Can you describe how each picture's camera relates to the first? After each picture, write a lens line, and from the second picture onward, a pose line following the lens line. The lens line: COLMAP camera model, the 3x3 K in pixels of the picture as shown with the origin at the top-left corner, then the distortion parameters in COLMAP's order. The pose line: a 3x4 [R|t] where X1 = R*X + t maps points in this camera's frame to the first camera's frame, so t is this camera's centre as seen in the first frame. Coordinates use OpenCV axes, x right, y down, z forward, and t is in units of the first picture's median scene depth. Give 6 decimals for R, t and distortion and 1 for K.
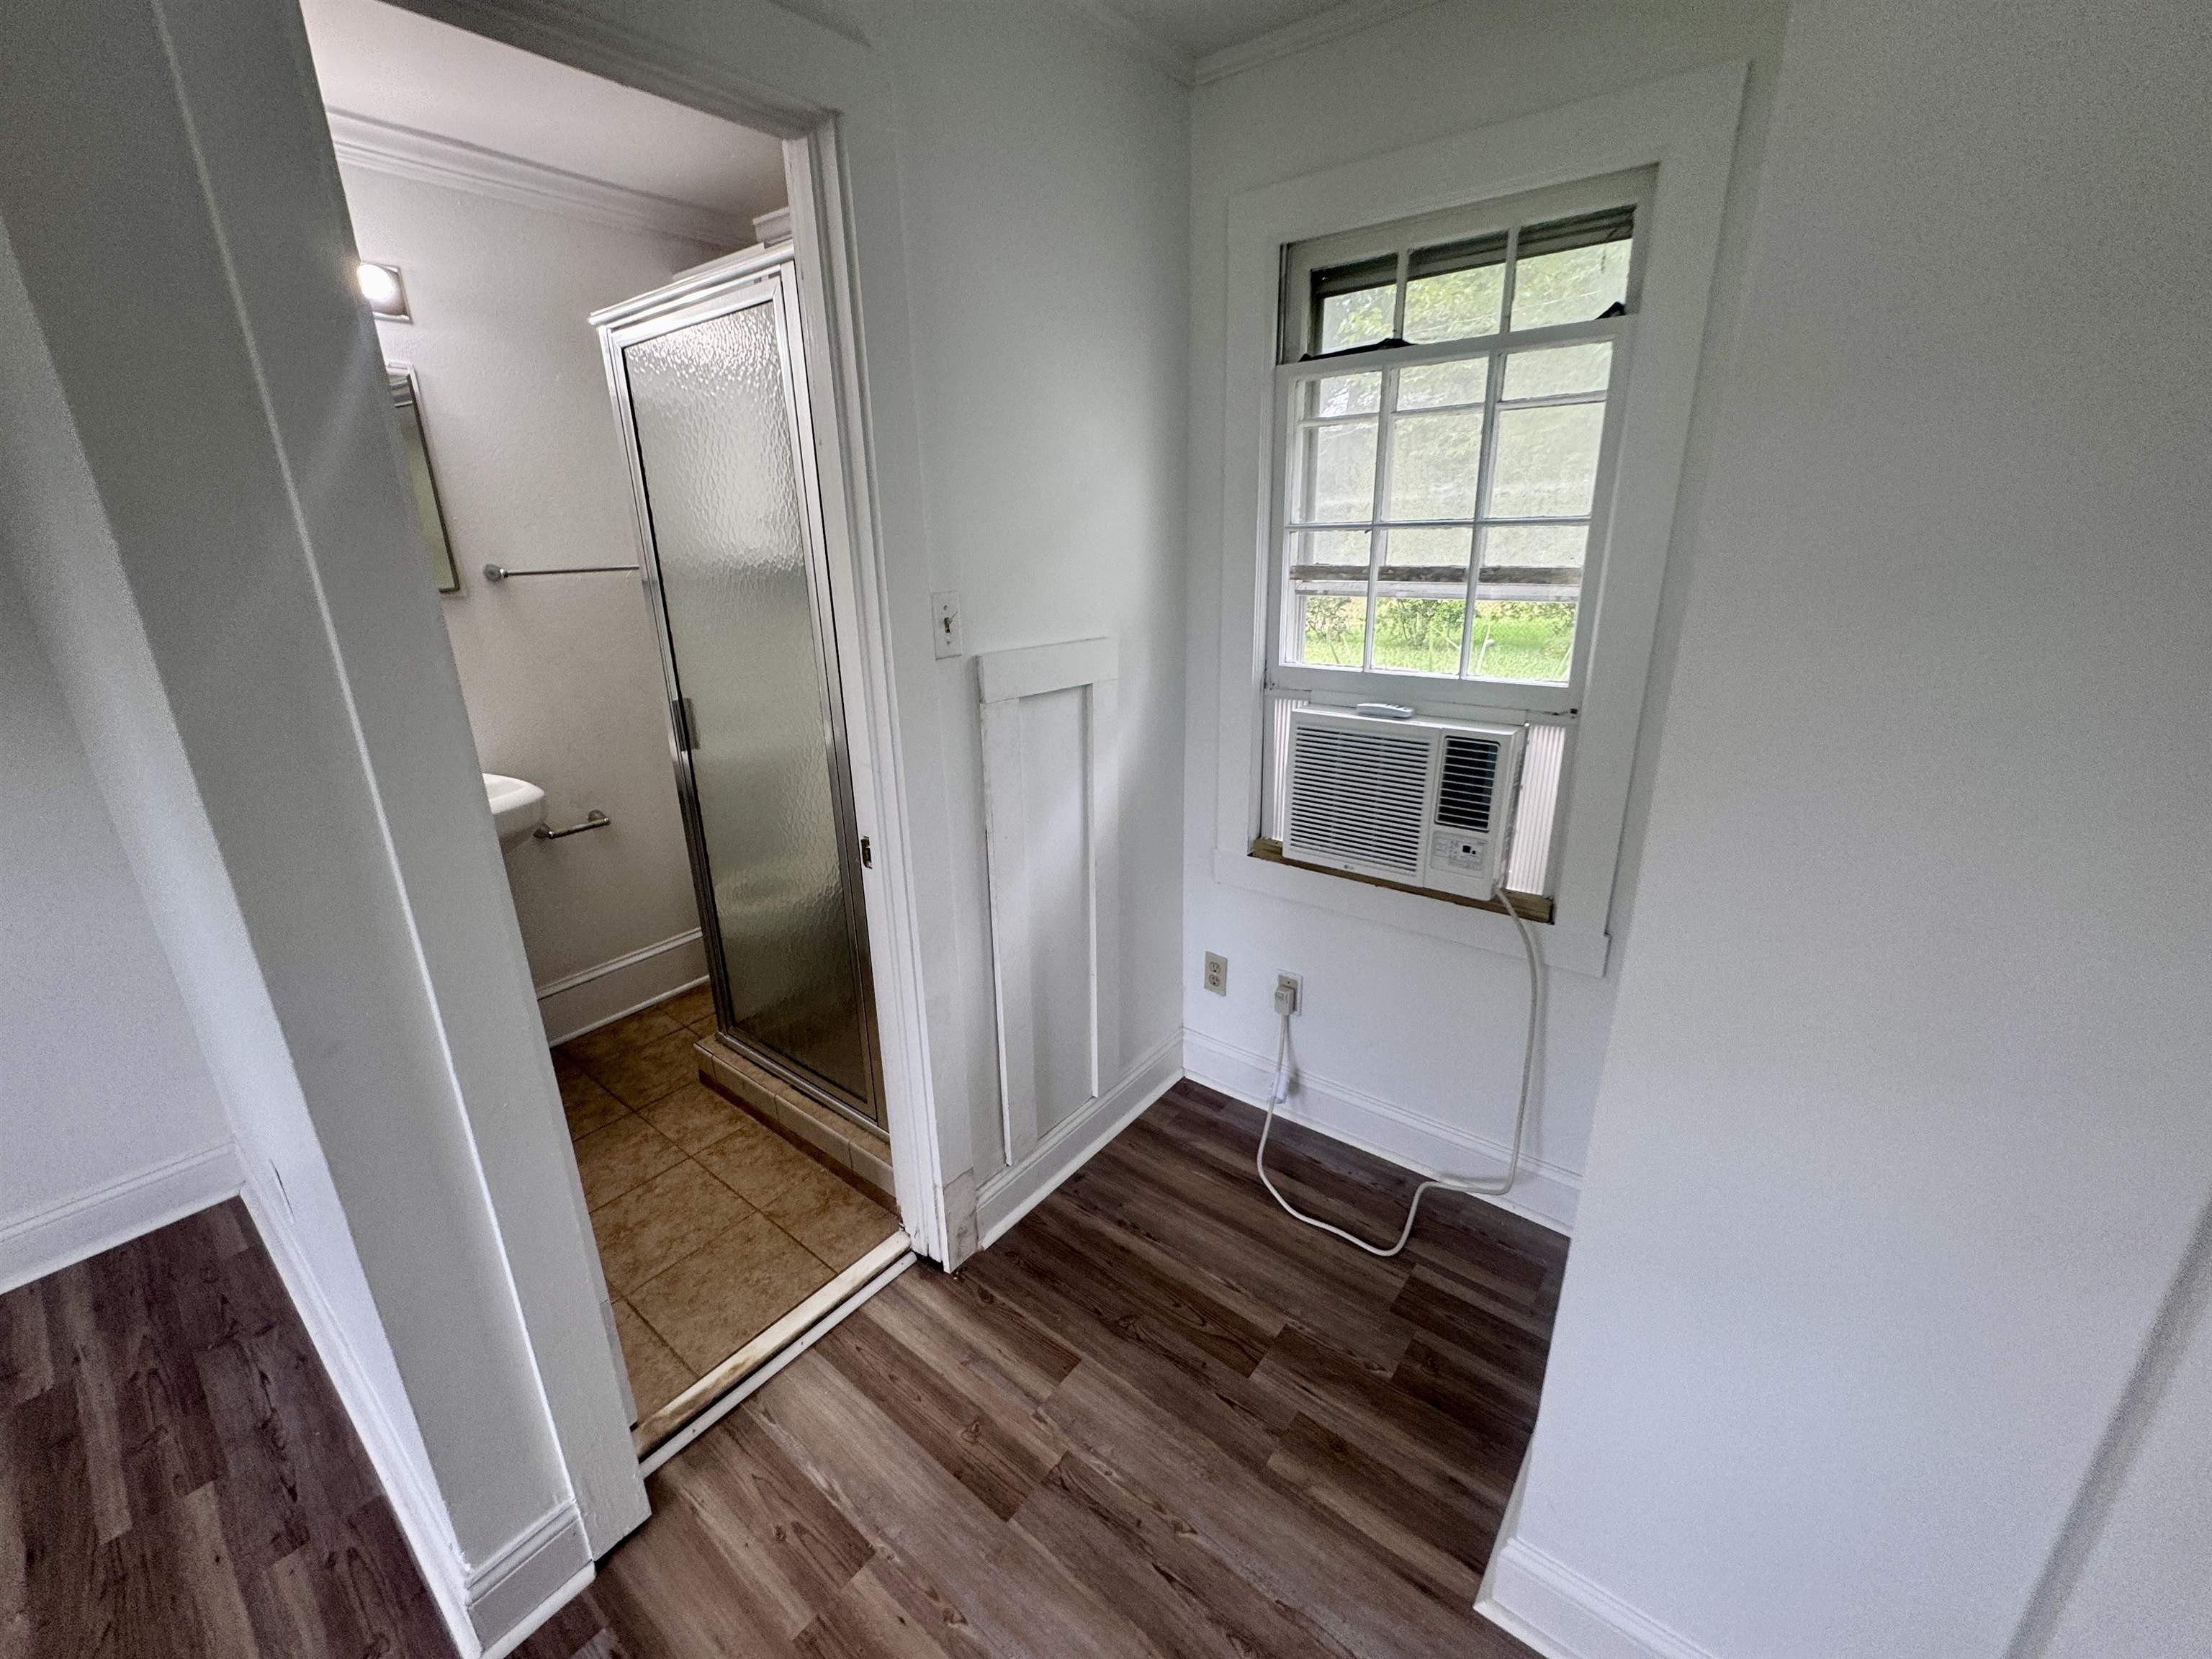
lens RADIAL K [[886.2, 0, 1109.7], [0, 886.2, 819.7], [0, 0, 1]] dist [-0.004536, 0.001055]
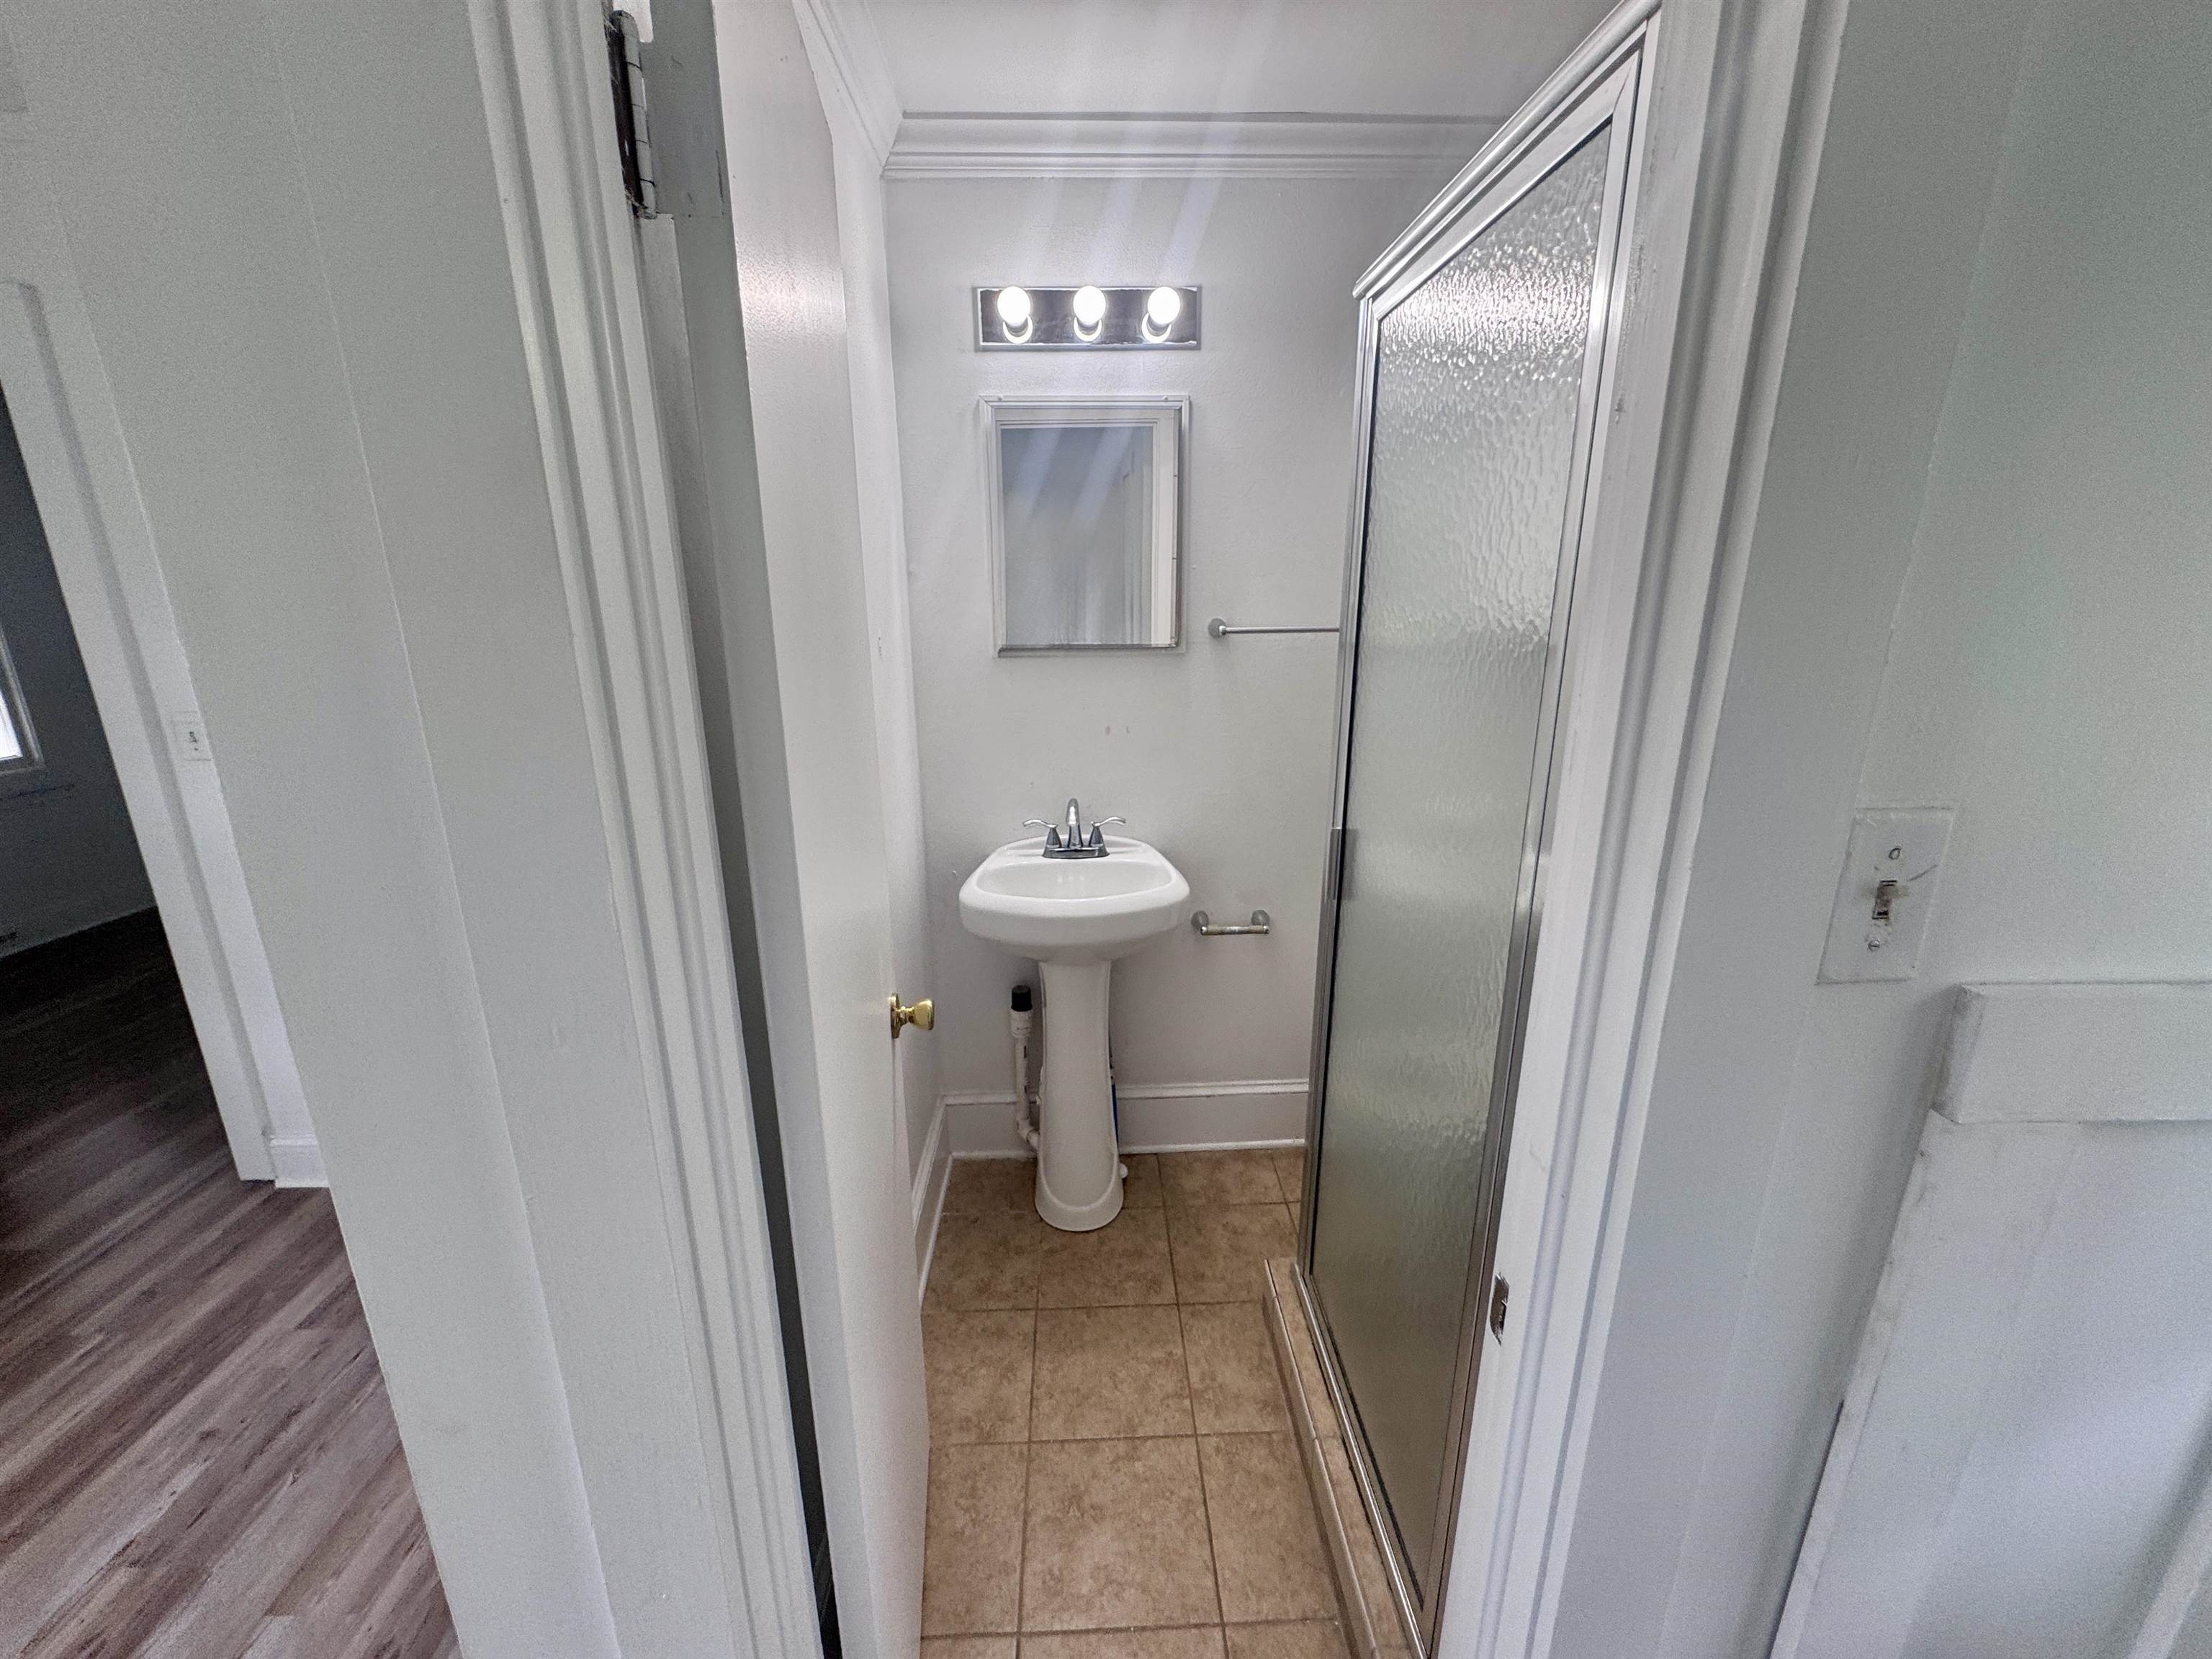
lens RADIAL K [[886.2, 0, 1111.0], [0, 886.2, 824.3], [0, 0, 1]] dist [-0.004536, 0.001055]
pose [[0.645152, 0.217634, -0.732403, -0.106192], [-0.243054, 0.967238, 0.073316, -0.160770], [0.724365, 0.130714, 0.676912, 0.439235]]
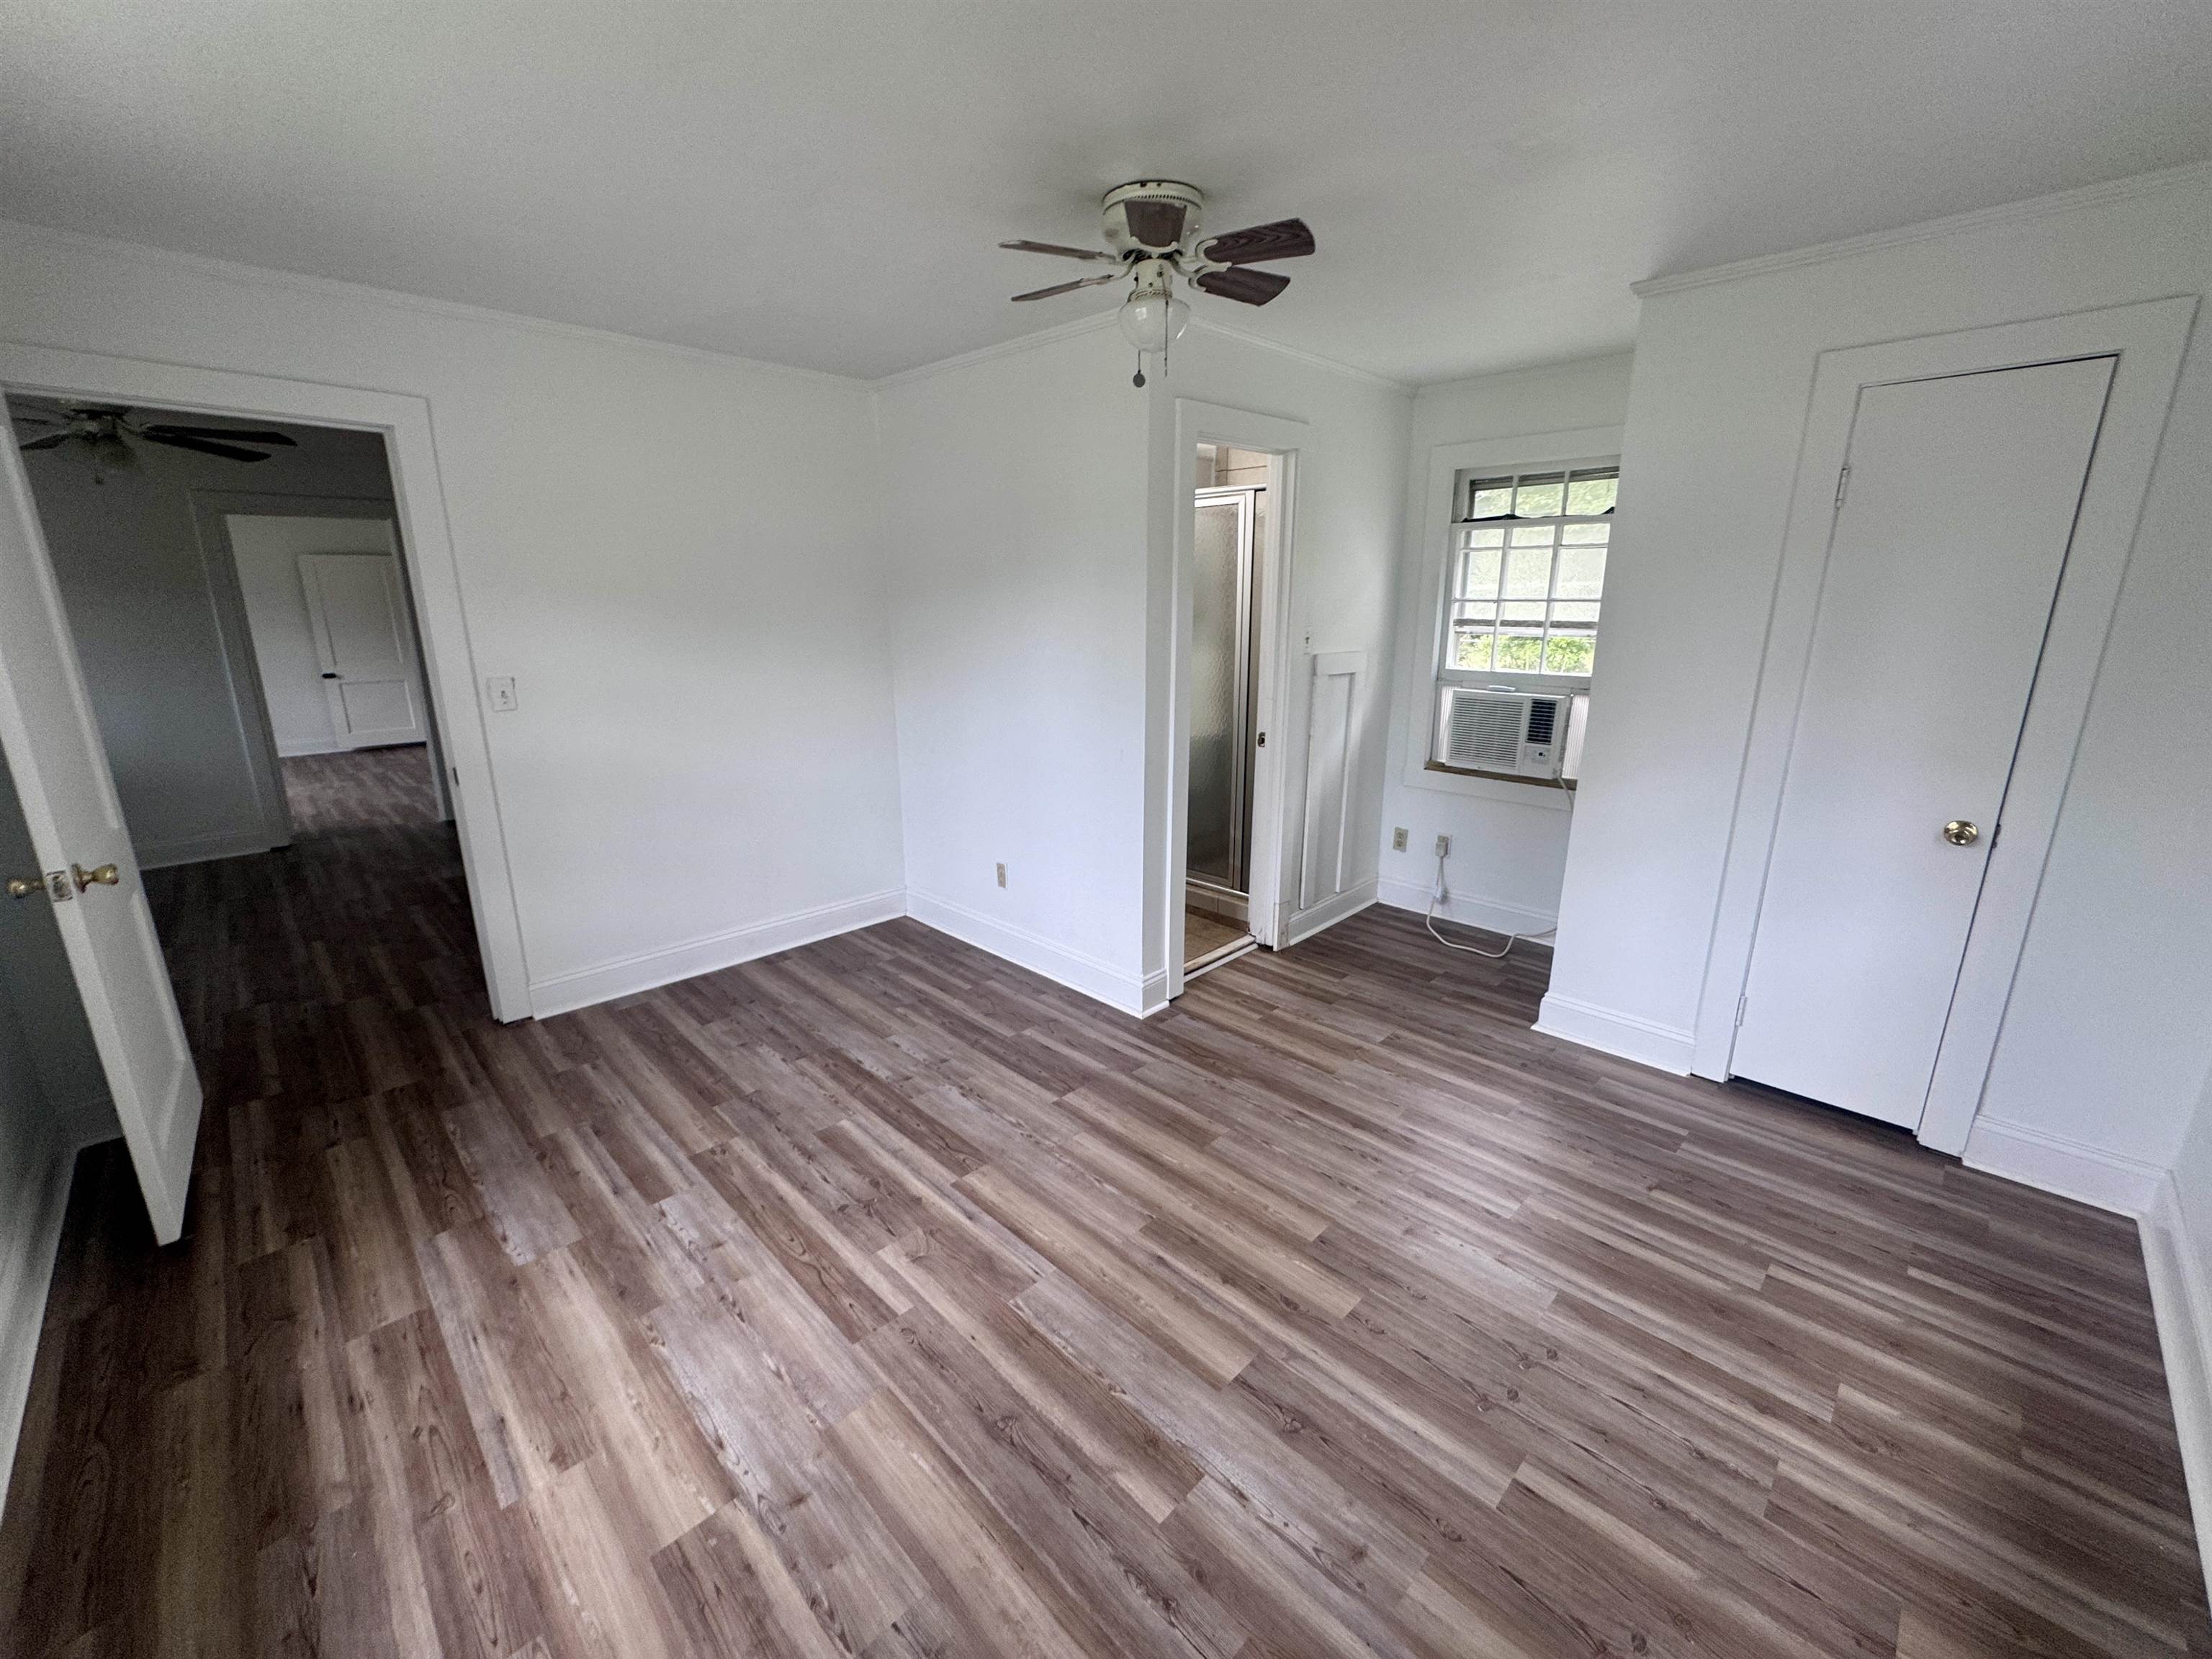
lens RADIAL K [[886.2, 0, 1108.2], [0, 886.2, 821.7], [0, 0, 1]] dist [-0.004536, 0.001055]
pose [[0.993069, 0.043291, -0.109267, -0.345650], [-0.049838, 0.997077, -0.057910, 0.337233], [0.106441, 0.062954, 0.992324, -1.079252]]
